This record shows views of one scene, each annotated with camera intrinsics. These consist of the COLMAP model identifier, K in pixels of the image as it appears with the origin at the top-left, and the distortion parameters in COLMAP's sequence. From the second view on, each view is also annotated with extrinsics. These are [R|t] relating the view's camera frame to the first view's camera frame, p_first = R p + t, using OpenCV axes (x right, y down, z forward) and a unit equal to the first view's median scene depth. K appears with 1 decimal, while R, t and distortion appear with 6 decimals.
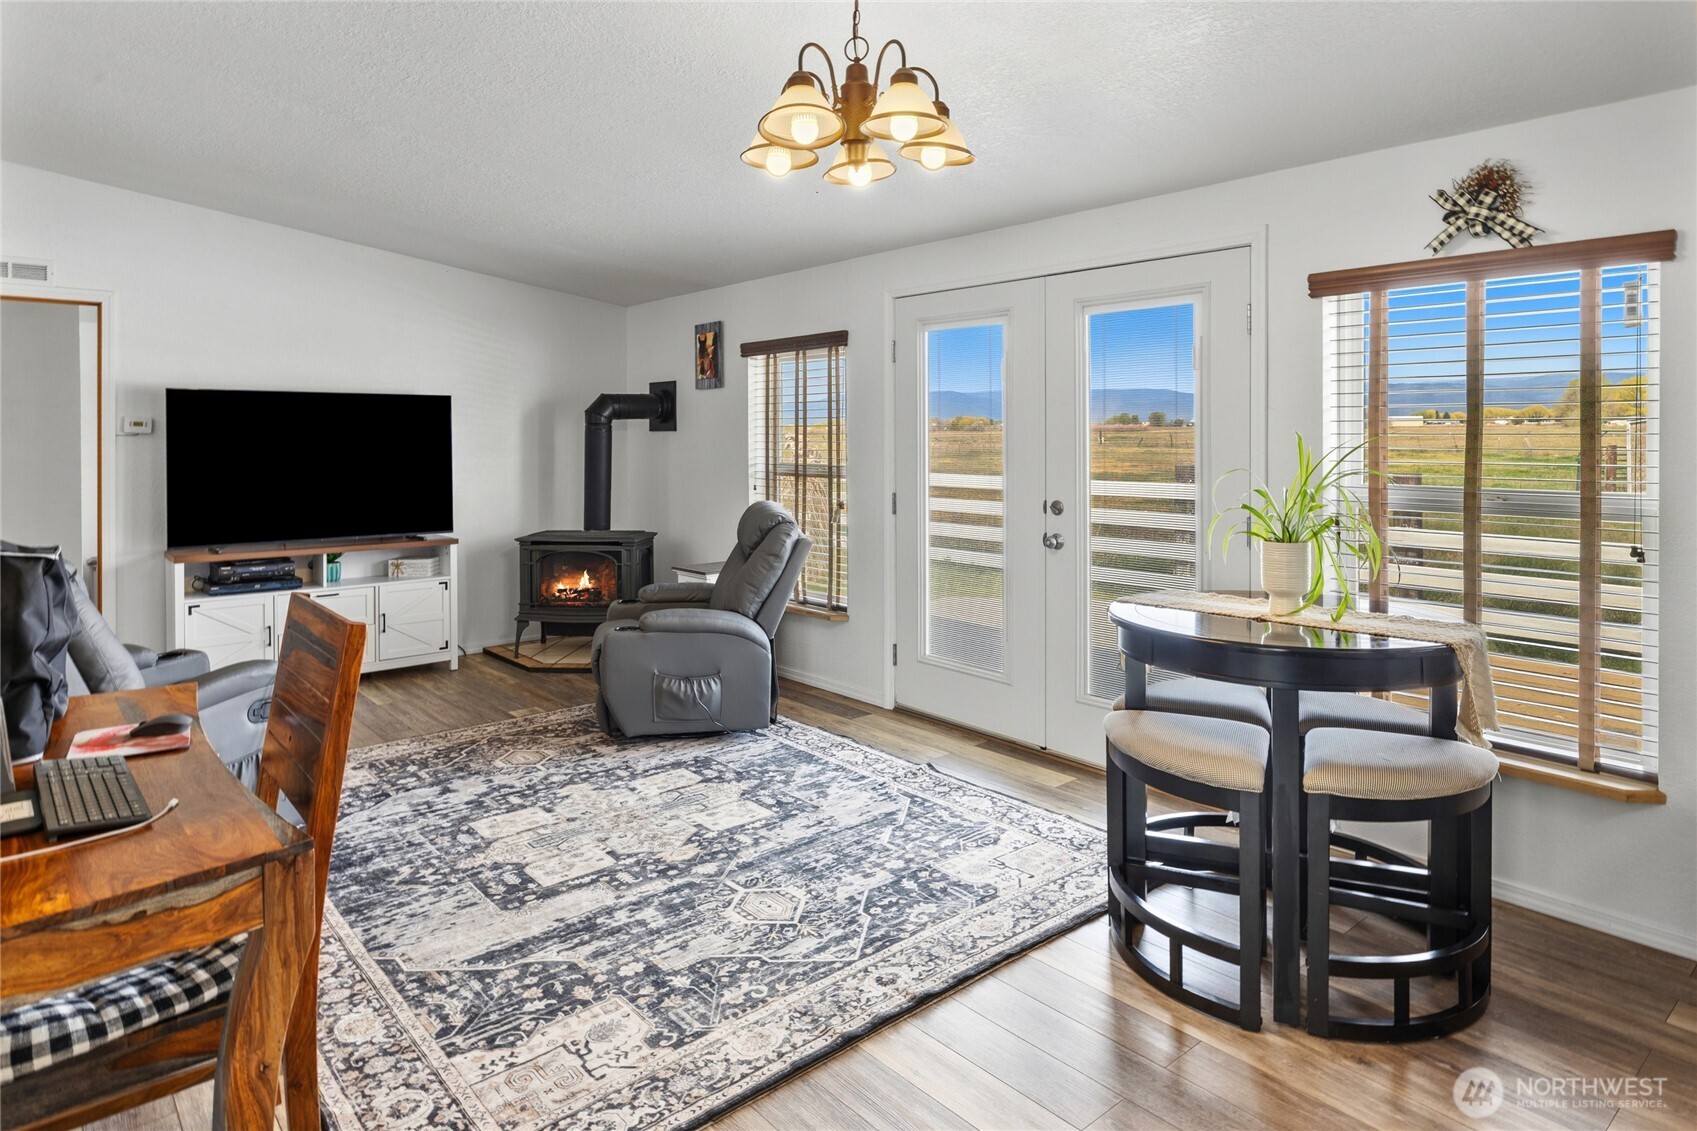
lens RADIAL K [[996.9, 0, 872.5], [0, 996.9, 436.3], [0, 0, 1]] dist [0.004545, 0.001647]
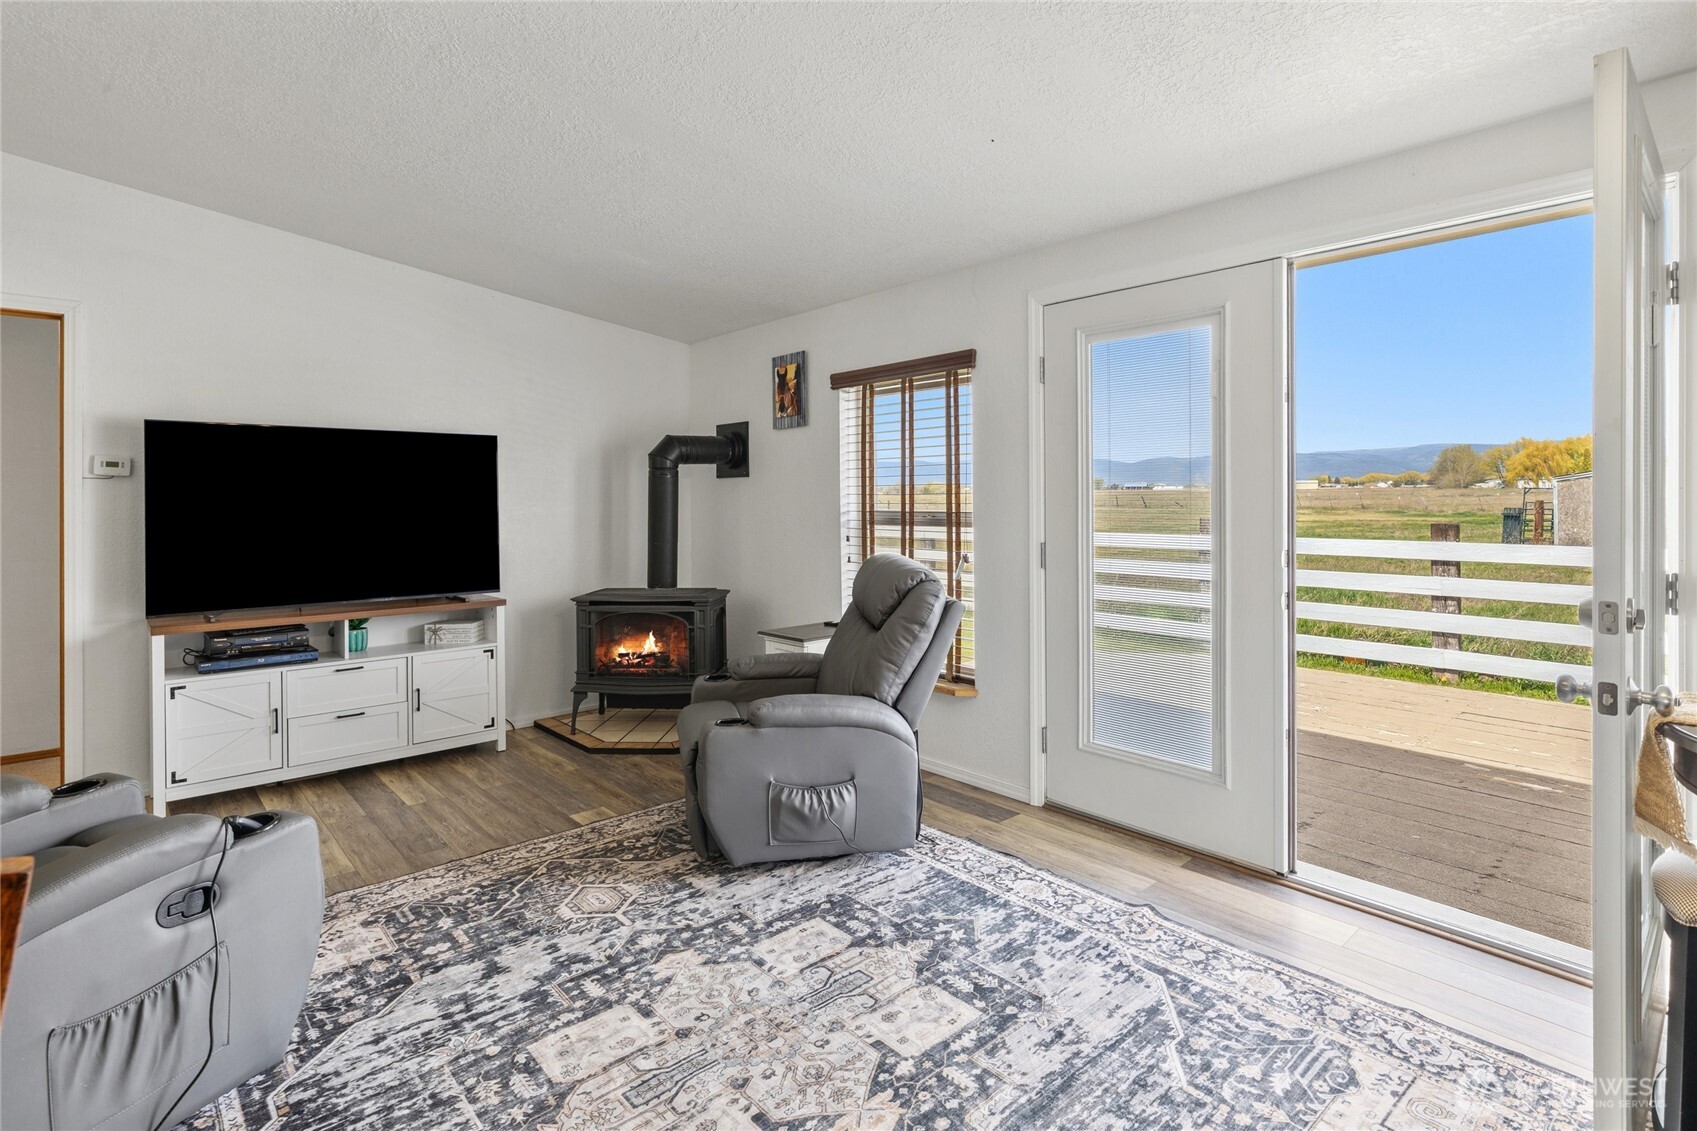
lens RADIAL K [[830.3, 0, 870.5], [0, 830.3, 495.7], [0, 0, 1]] dist [0.003990, -0.000588]
pose [[0.999705, -0.004853, 0.023811, -0.135582], [0.004983, 0.999973, -0.005418, 0.021158], [-0.023785, 0.005535, 0.999702, 0.317900]]
